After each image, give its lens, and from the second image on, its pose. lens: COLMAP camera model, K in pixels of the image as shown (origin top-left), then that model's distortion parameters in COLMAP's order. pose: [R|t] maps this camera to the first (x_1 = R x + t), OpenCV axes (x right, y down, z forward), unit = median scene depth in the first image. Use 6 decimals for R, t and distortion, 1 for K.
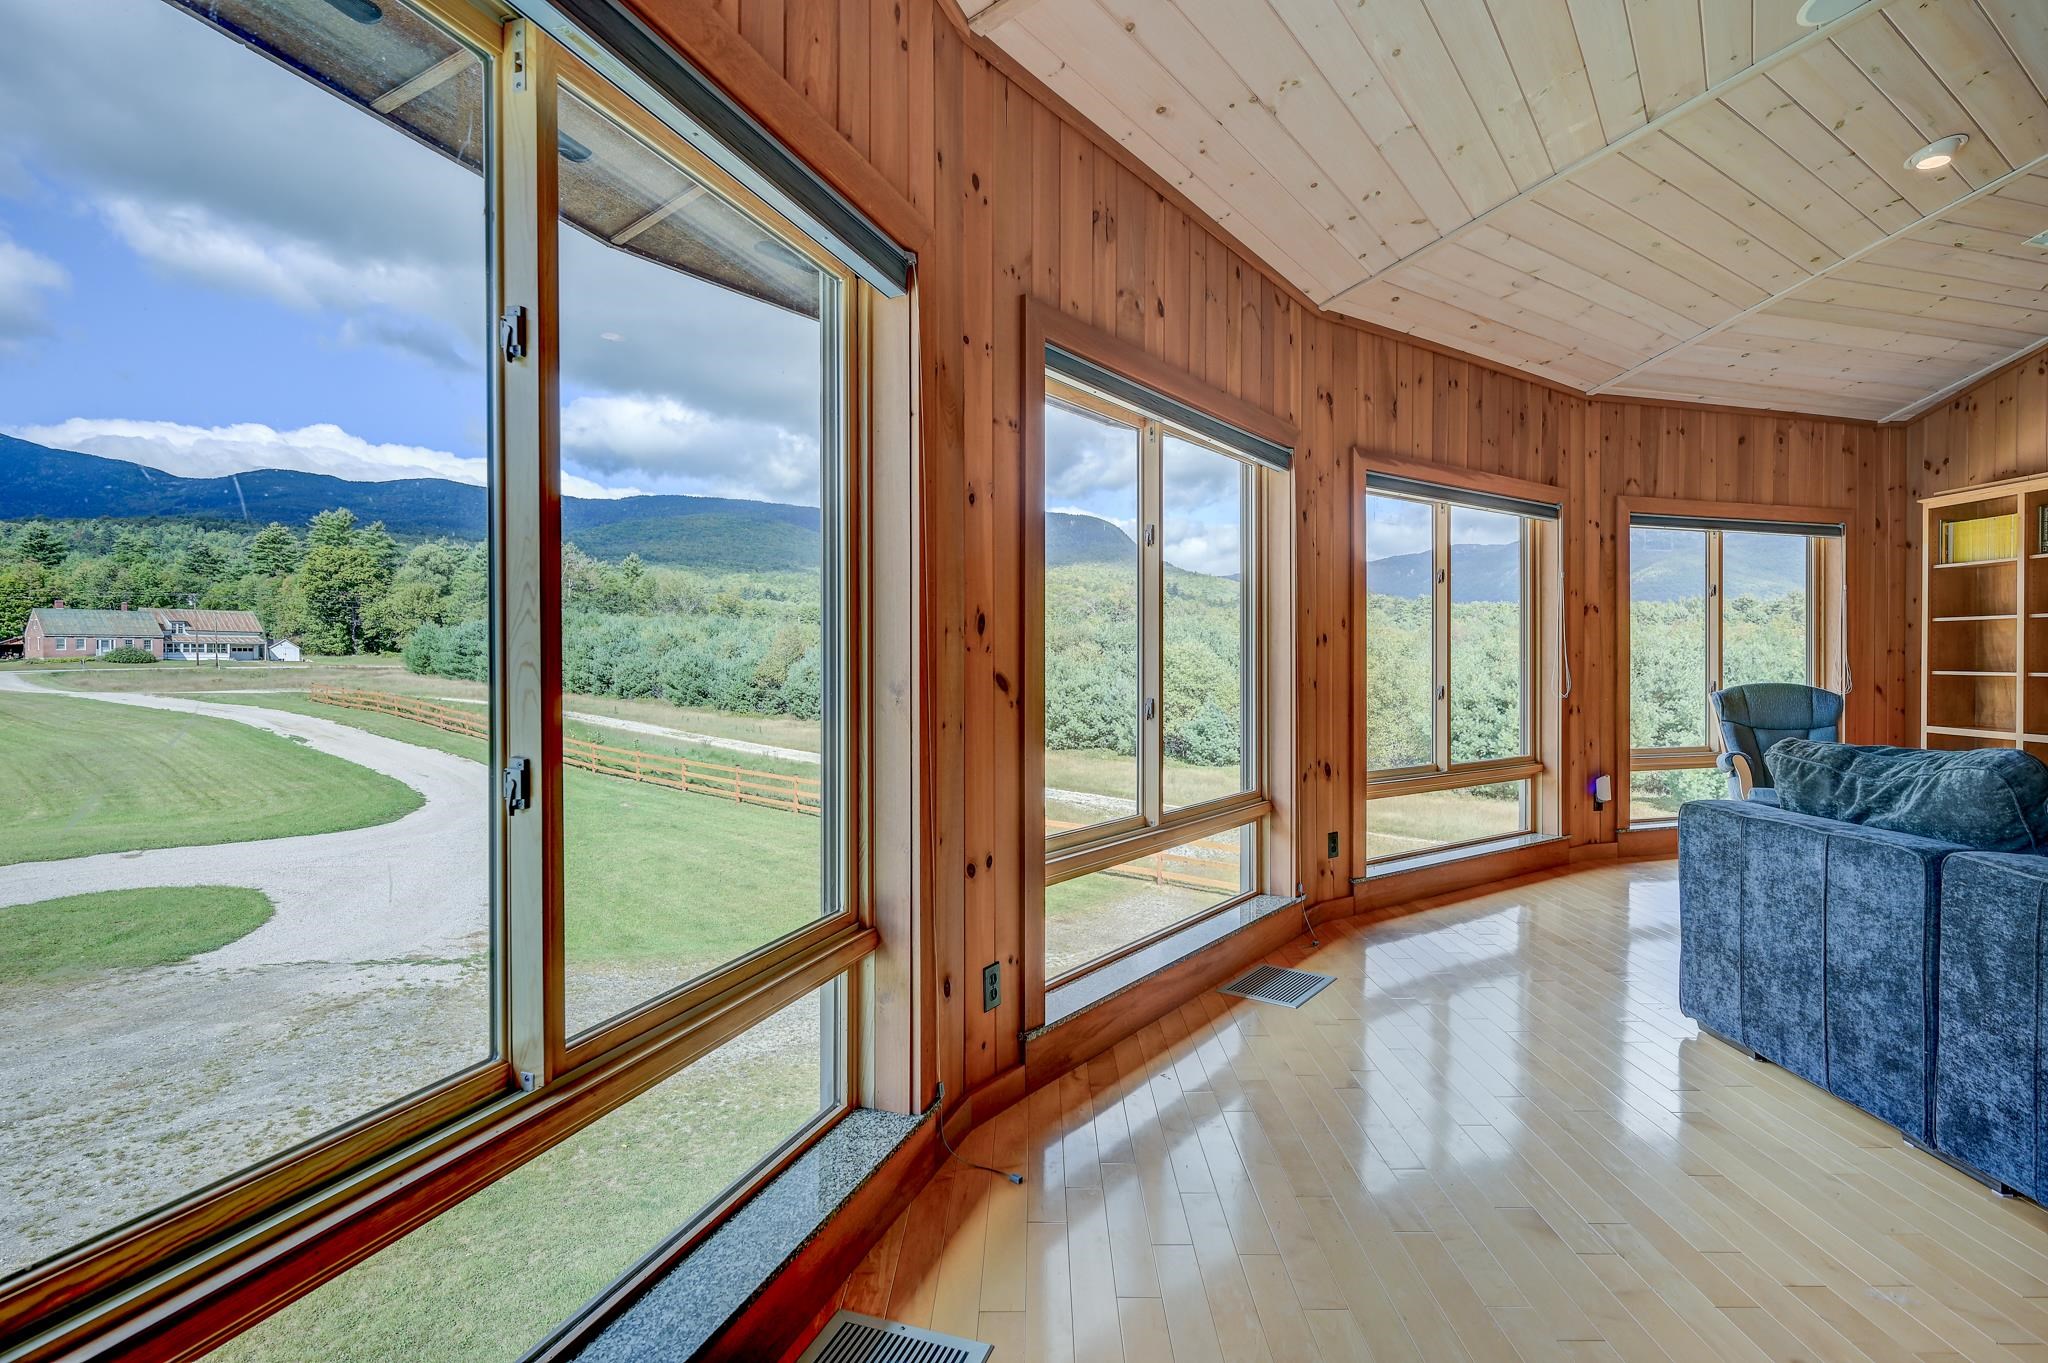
lens RADIAL K [[1025.8, 0, 1032.9], [0, 1025.8, 668.7], [0, 0, 1]] dist [0.001588, 0.000157]
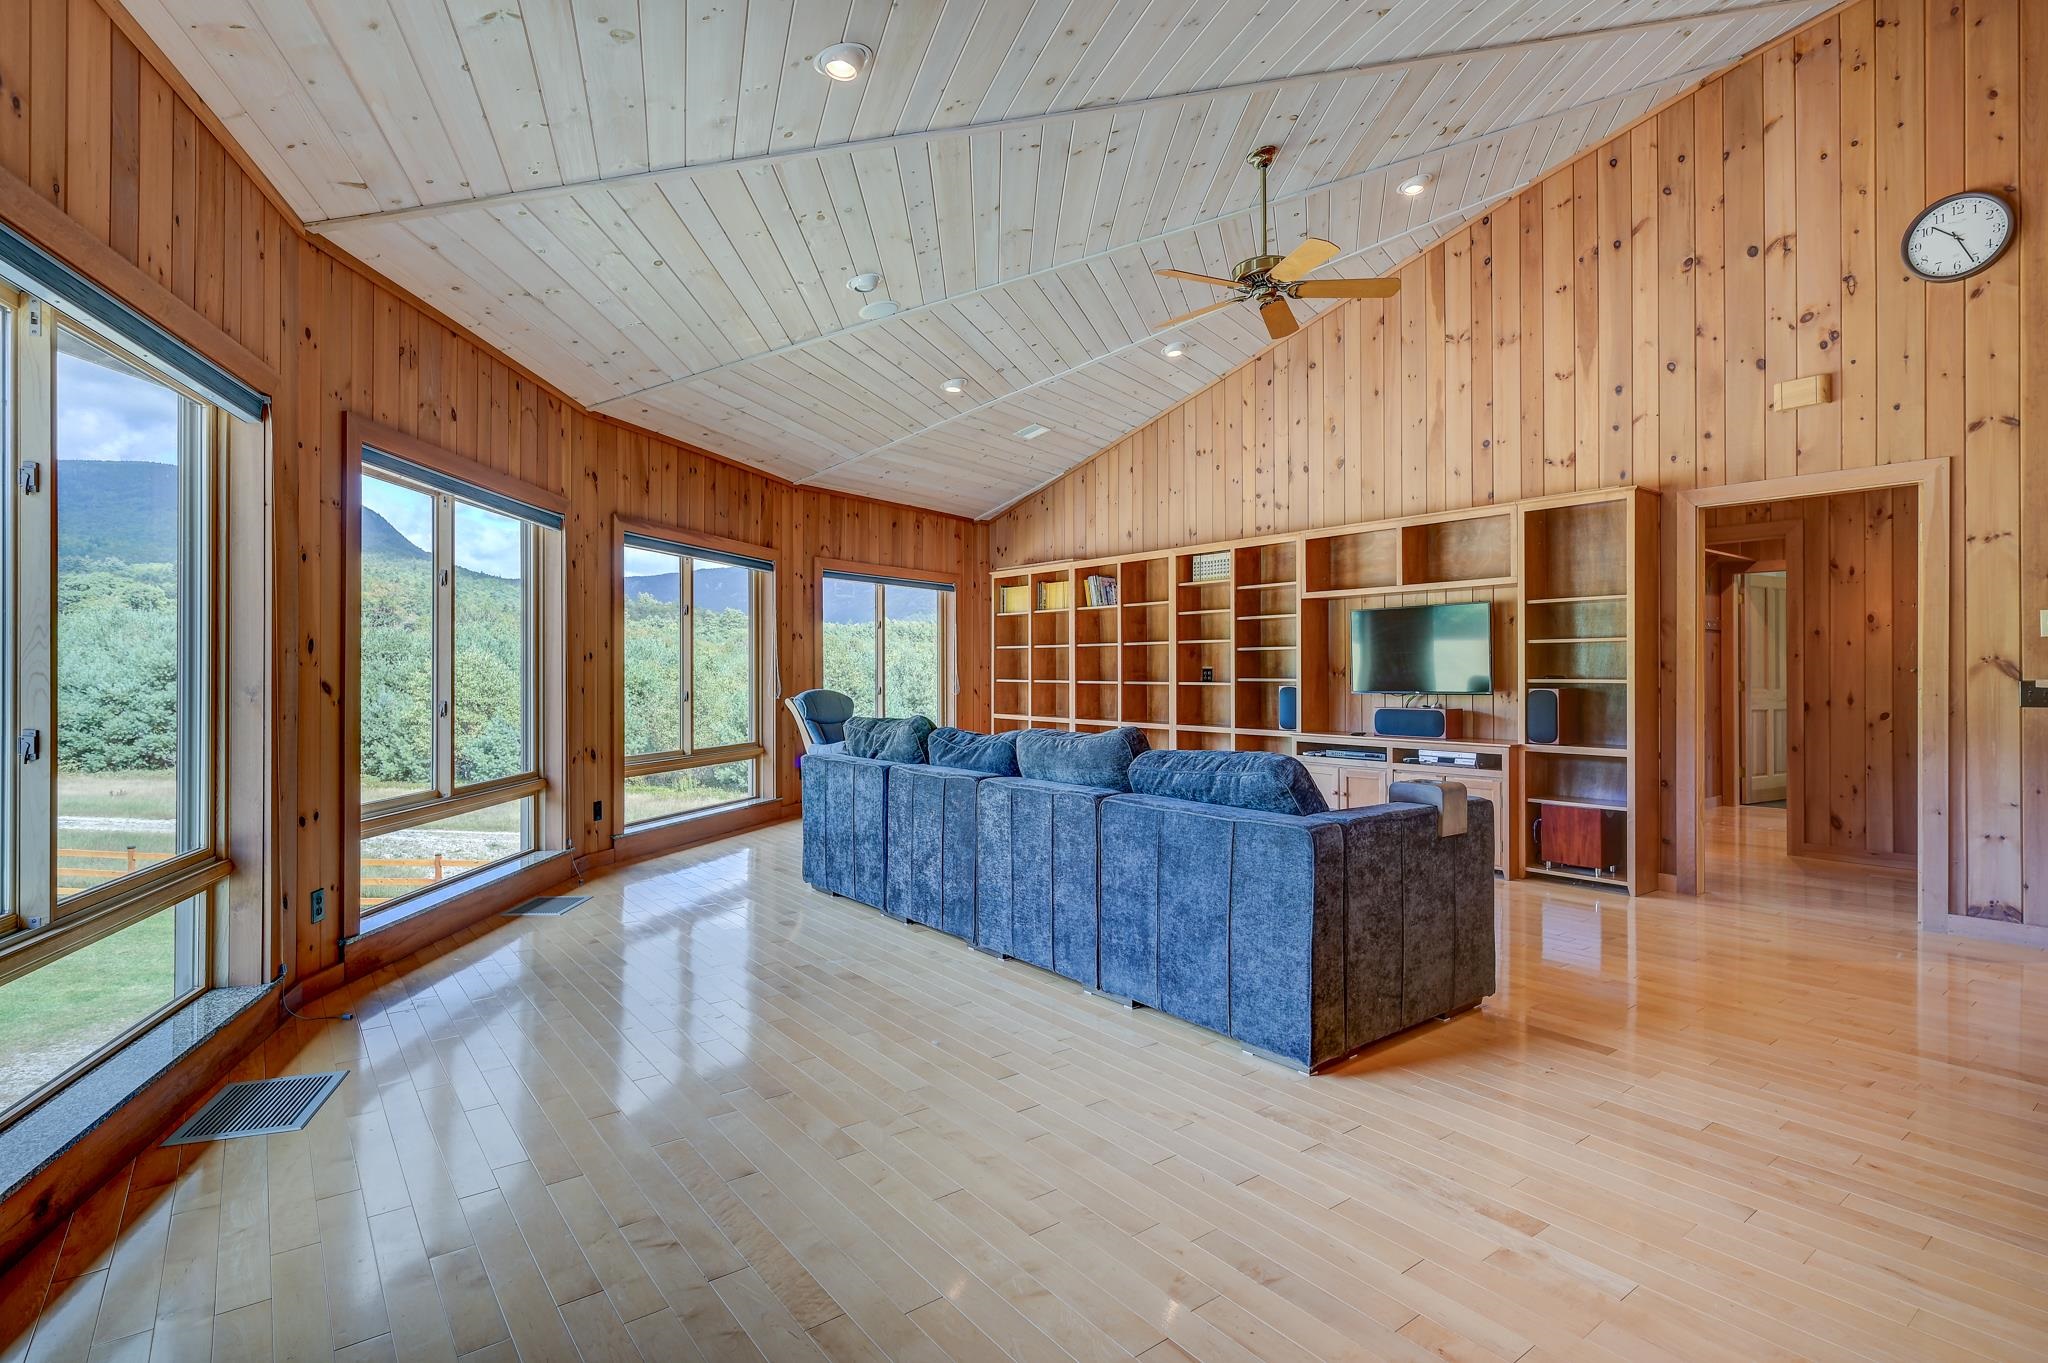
lens RADIAL K [[1025.8, 0, 1032.9], [0, 1025.8, 668.7], [0, 0, 1]] dist [0.001588, 0.000157]
pose [[0.795939, 0.003558, 0.605366, -0.079396], [0.003425, 0.999940, -0.010381, 0.003685], [-0.605367, 0.010336, 0.795879, -0.497063]]
